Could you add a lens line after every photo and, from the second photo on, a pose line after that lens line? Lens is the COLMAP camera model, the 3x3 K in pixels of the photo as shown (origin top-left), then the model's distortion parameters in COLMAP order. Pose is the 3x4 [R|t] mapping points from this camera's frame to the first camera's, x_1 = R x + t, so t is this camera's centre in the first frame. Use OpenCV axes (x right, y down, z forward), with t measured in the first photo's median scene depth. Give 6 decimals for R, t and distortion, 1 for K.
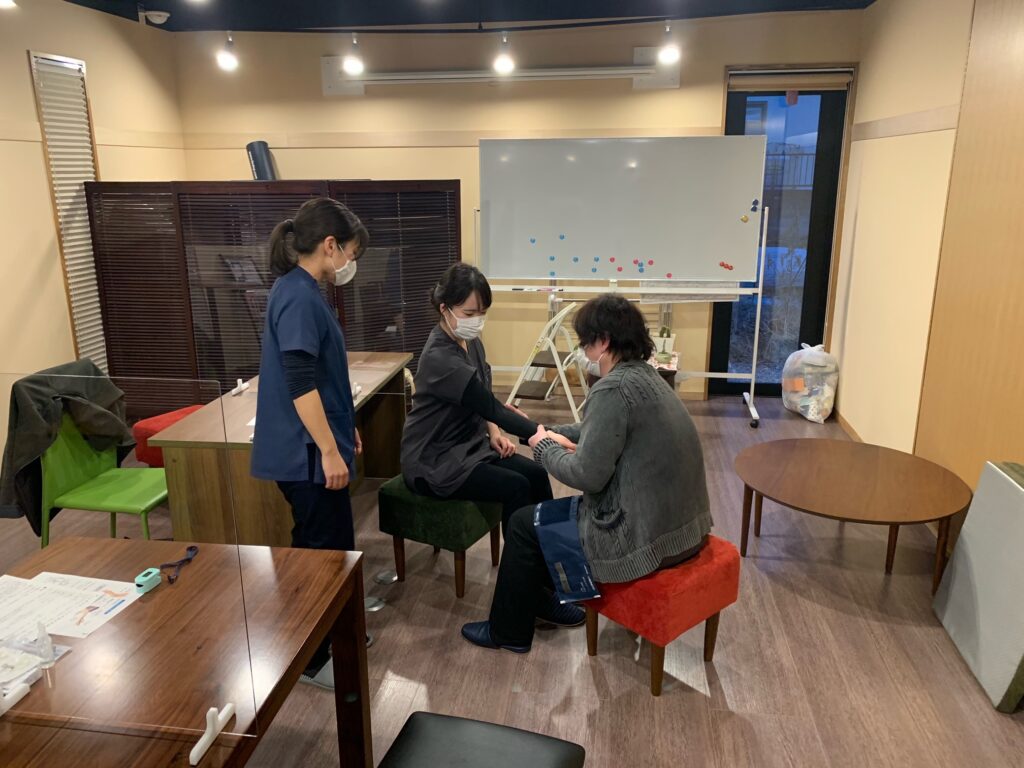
lens RADIAL K [[764.3, 0, 505.6], [0, 764.3, 383.6], [0, 0, 1]] dist [0.067353, -0.102265]
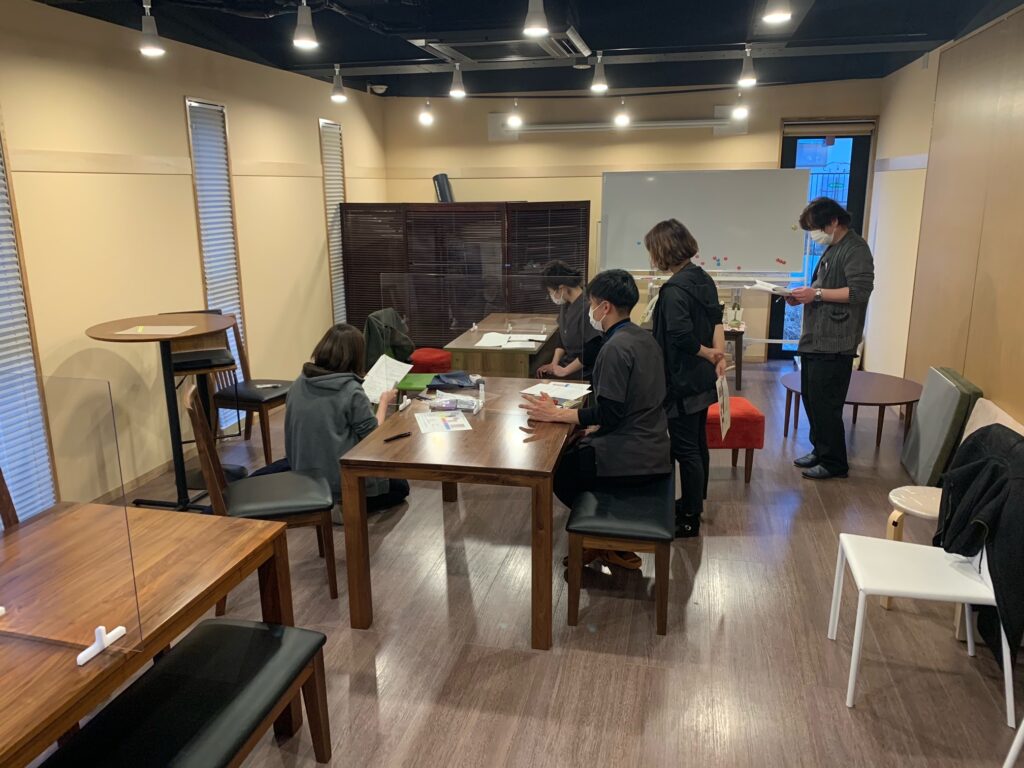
lens RADIAL K [[780.1, 0, 509.0], [0, 780.1, 376.4], [0, 0, 1]] dist [0.069201, -0.133238]
pose [[0.997535, 0.014136, -0.068729, -0.106099], [-0.016173, 0.999444, -0.029169, 0.107809], [0.068279, 0.030208, 0.997209, -0.457567]]
